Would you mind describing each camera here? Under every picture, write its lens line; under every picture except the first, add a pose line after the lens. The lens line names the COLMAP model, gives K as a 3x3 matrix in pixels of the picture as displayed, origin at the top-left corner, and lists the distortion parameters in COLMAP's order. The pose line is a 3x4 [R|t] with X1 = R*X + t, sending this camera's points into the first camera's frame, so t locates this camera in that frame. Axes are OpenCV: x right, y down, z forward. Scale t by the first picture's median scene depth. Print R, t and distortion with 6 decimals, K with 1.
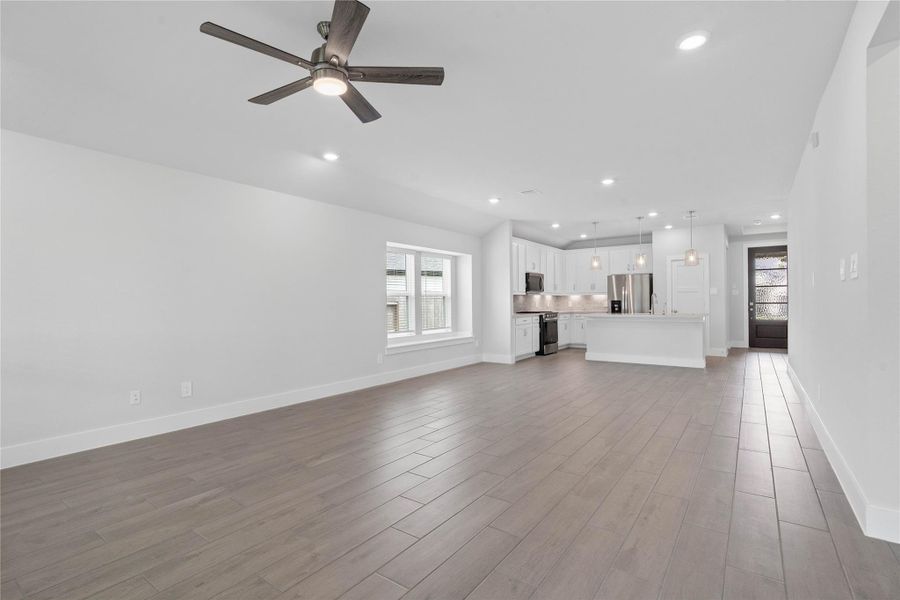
lens RADIAL K [[426.6, 0, 450.0], [0, 426.6, 300.0], [0, 0, 1]] dist [-0.003832, -0.000490]
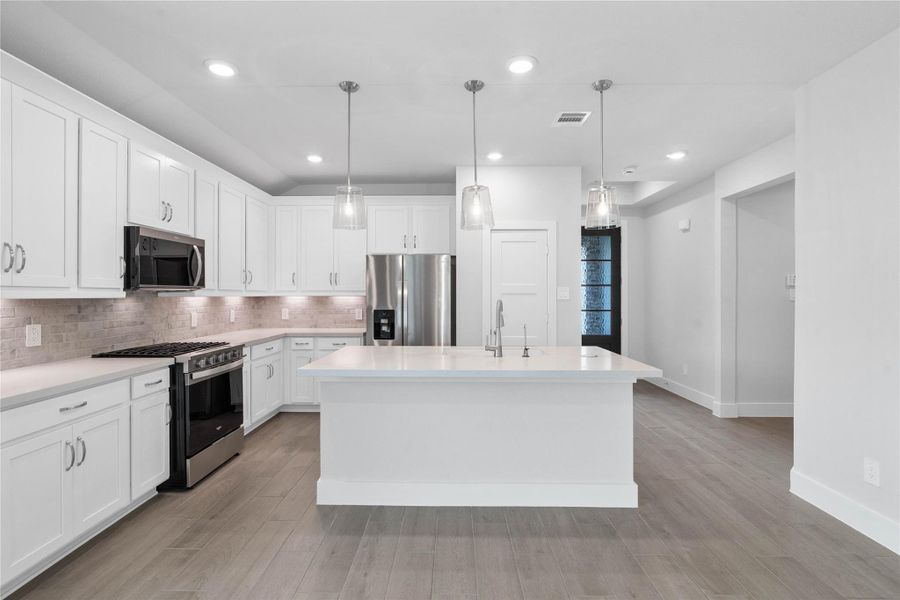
lens RADIAL K [[431.7, 0, 446.1], [0, 431.7, 296.2], [0, 0, 1]] dist [-0.005224, 0.000001]
pose [[0.825368, 0.006975, 0.564552, 0.182912], [-0.011022, 0.999932, 0.003759, -0.016249], [-0.564488, -0.009325, 0.825389, 0.580917]]
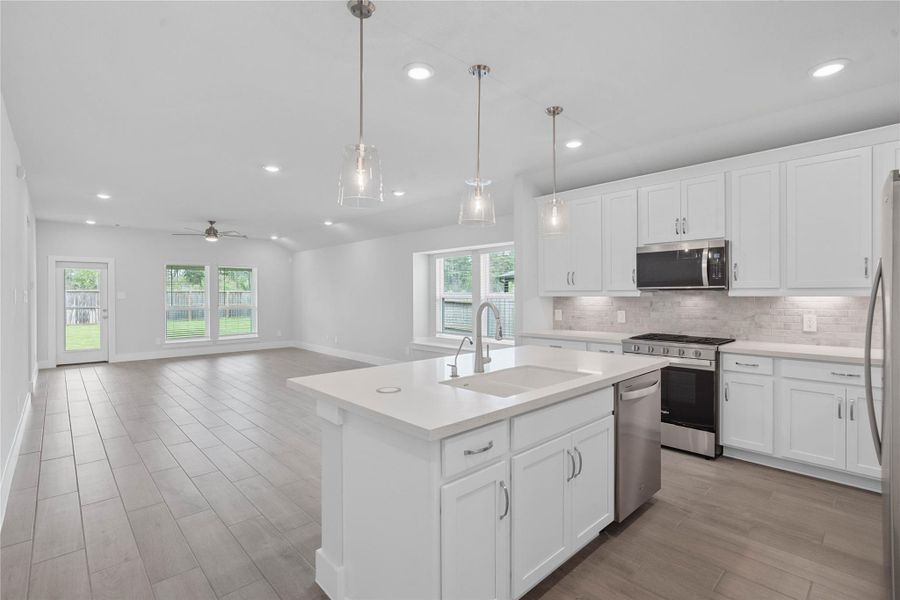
lens RADIAL K [[426.6, 0, 450.0], [0, 426.6, 300.0], [0, 0, 1]] dist [-0.003832, -0.000490]
pose [[-0.199559, 0.022928, -0.979618, 0.626808], [0.012210, 0.999707, 0.020911, -0.019552], [0.979810, -0.007788, -0.199780, 0.843869]]
